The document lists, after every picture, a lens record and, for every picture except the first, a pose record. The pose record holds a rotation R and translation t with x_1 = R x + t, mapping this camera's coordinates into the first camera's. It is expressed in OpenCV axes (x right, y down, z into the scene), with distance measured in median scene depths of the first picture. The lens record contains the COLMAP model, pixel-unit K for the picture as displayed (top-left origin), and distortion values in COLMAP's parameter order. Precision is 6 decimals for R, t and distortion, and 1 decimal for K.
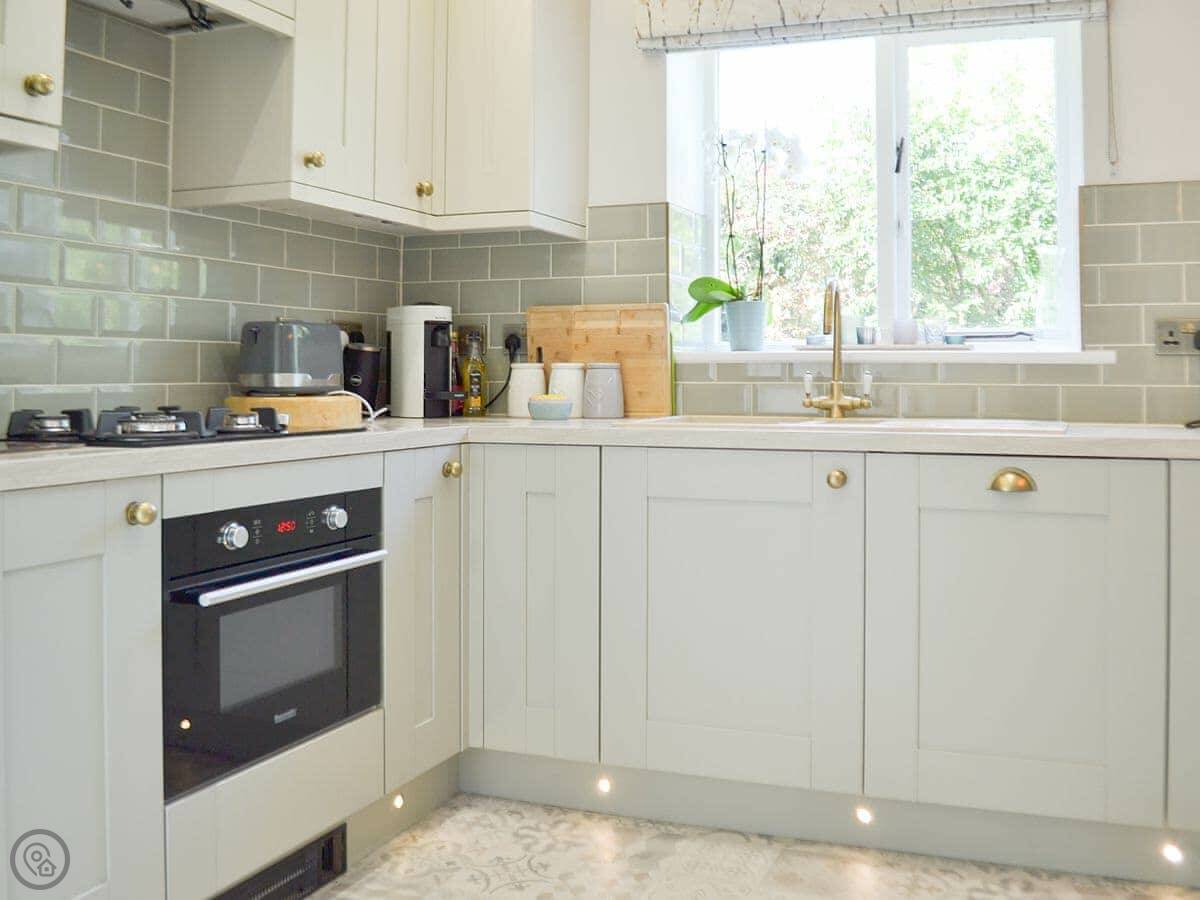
lens RADIAL K [[1035.0, 0, 599.8], [0, 1035.0, 369.6], [0, 0, 1]] dist [-0.088853, 0.000394]
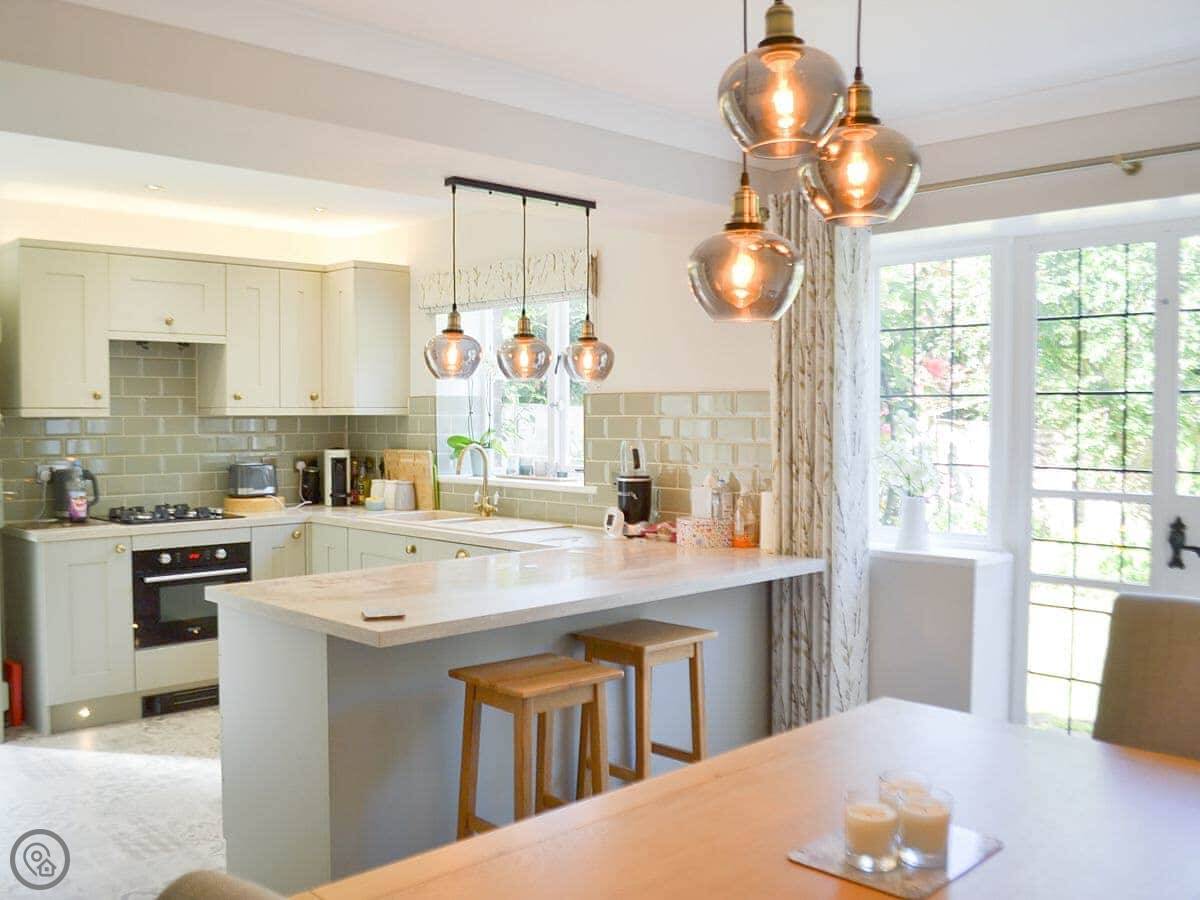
lens RADIAL K [[1114.6, 0, 610.9], [0, 1114.6, 430.3], [0, 0, 1]] dist [-0.078049, 0.003500]
pose [[0.891968, 0.003747, -0.452082, 1.356460], [0.011395, 0.999462, 0.030767, -0.169960], [0.451954, -0.032595, 0.891446, -0.704577]]
